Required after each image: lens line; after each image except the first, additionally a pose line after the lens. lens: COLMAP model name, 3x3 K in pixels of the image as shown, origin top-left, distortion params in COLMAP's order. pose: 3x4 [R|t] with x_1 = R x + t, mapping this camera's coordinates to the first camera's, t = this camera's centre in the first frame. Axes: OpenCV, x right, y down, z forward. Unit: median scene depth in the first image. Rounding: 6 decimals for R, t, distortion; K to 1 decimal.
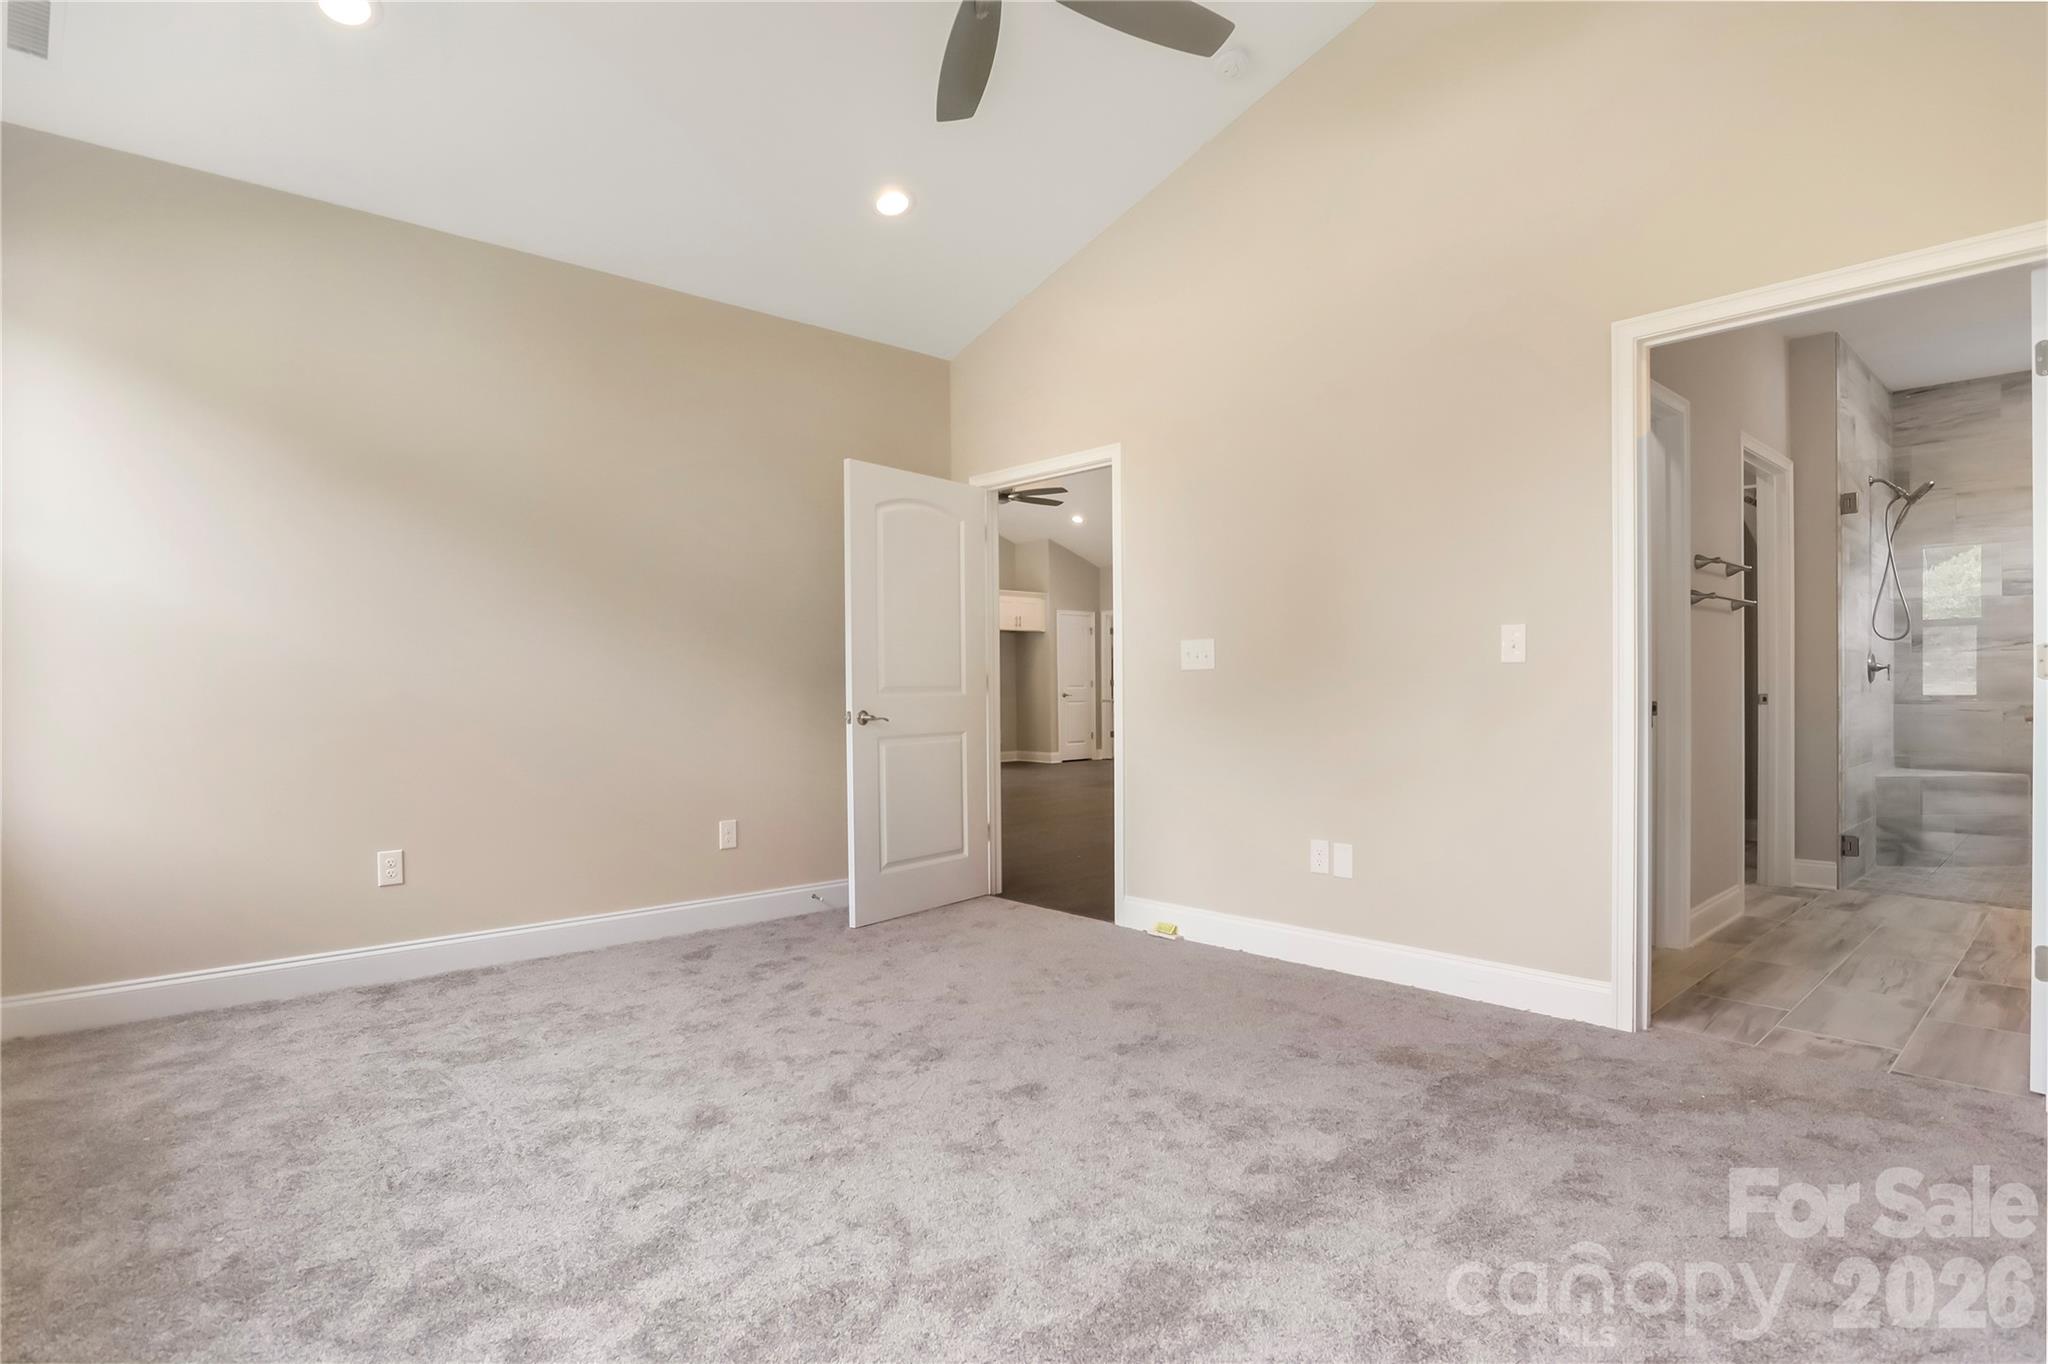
lens RADIAL K [[1049.5, 0, 1024.0], [0, 1049.5, 682.0], [0, 0, 1]] dist [0.001796, 0.000919]
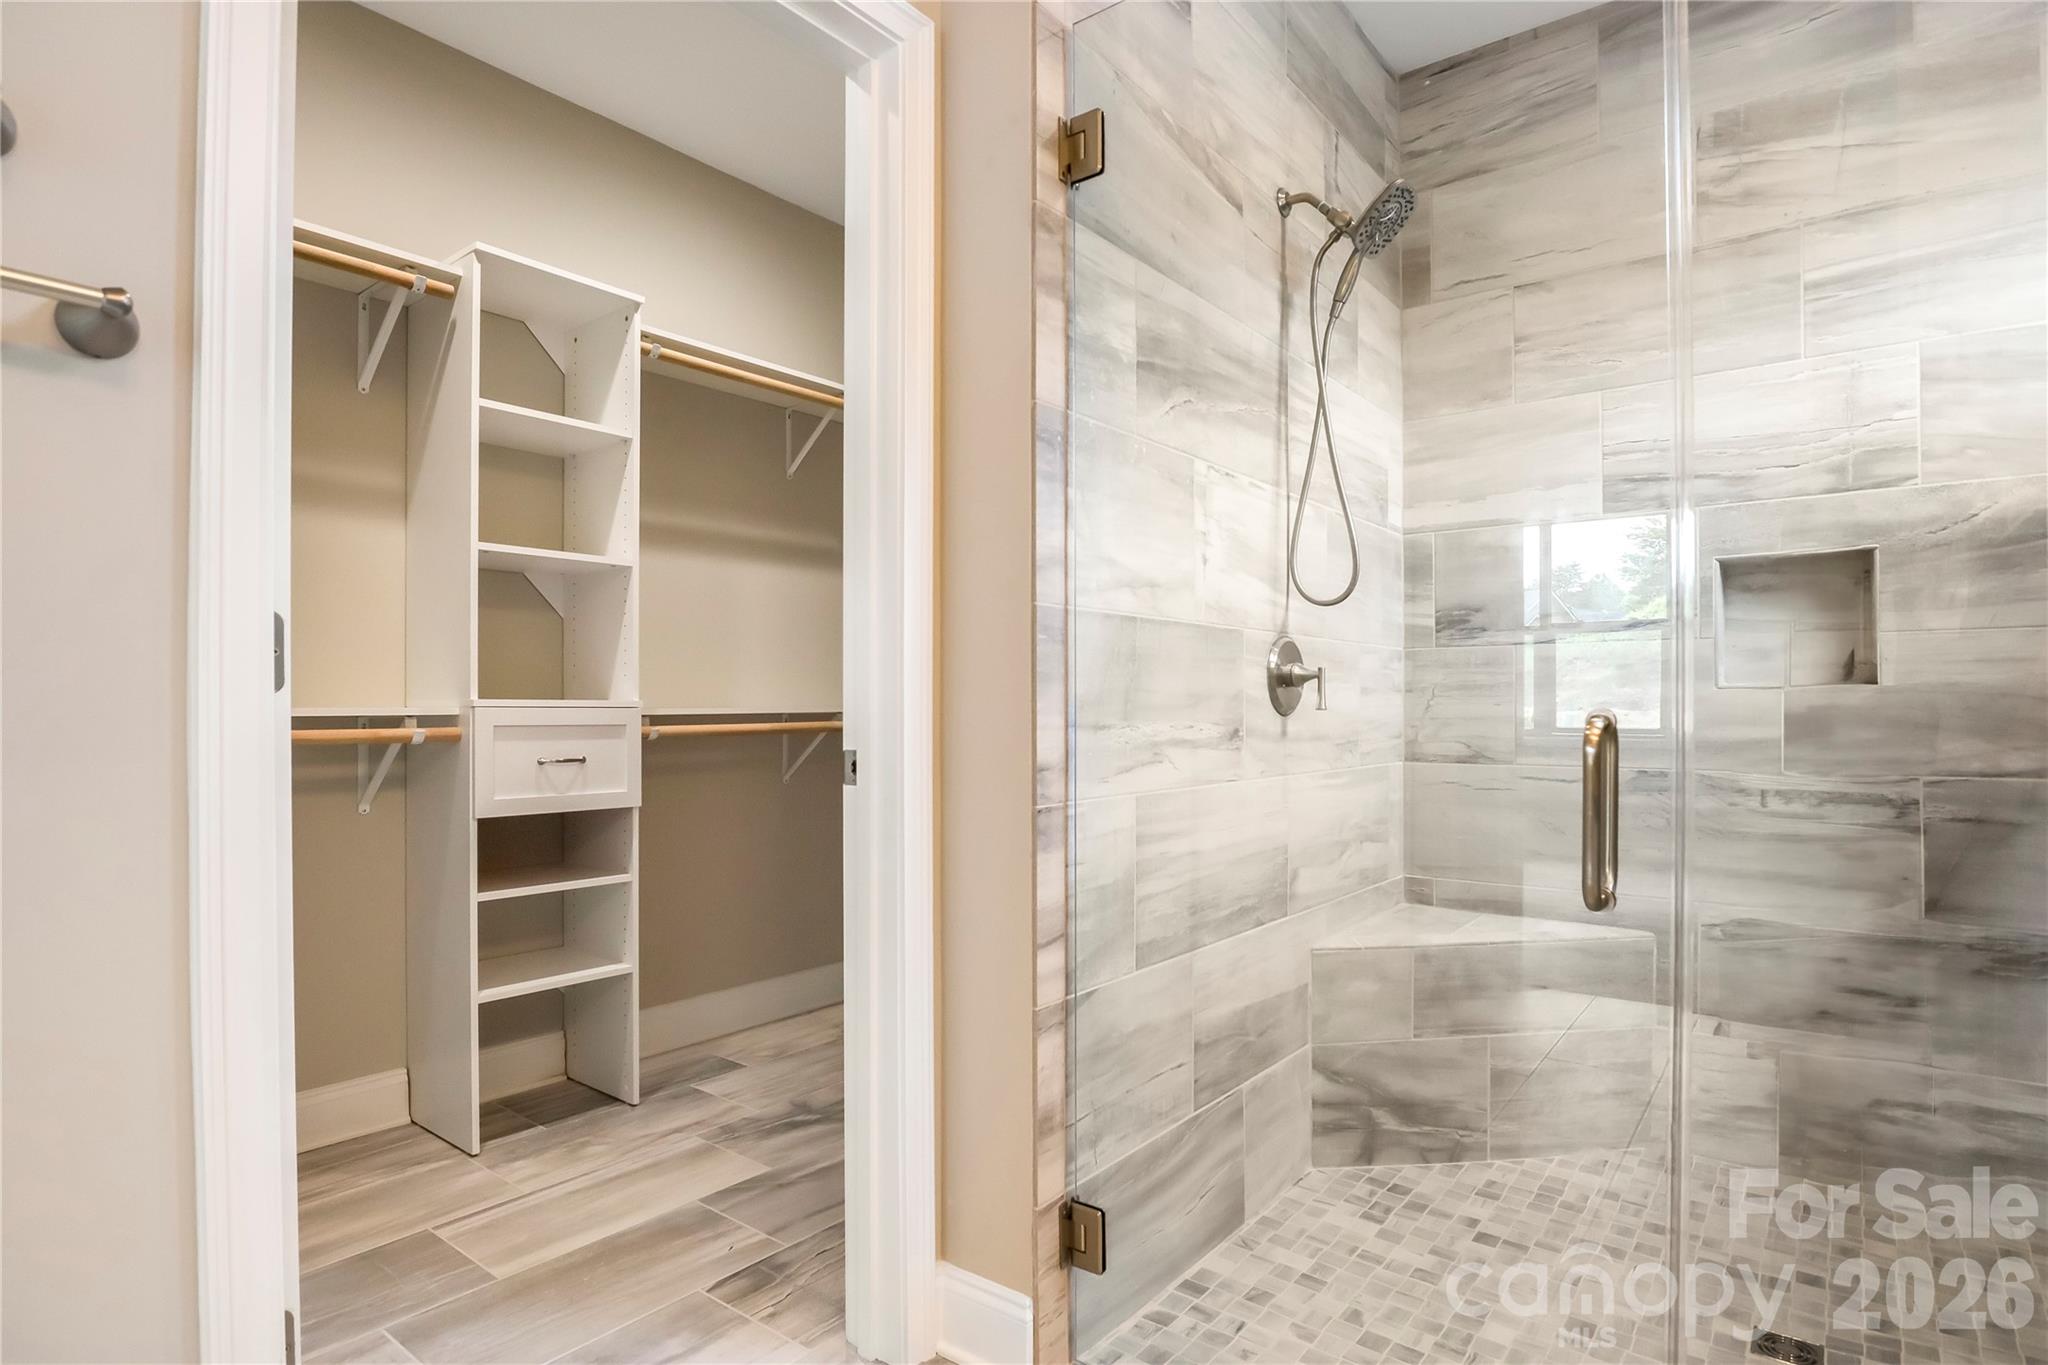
lens RADIAL K [[1028.9, 0, 1022.8], [0, 1028.9, 701.2], [0, 0, 1]] dist [-0.015832, 0.000653]
pose [[0.992022, 0.005149, 0.125956, 0.641198], [-0.004491, 0.999975, -0.005511, -0.001885], [-0.125982, 0.004902, 0.992020, 0.614039]]
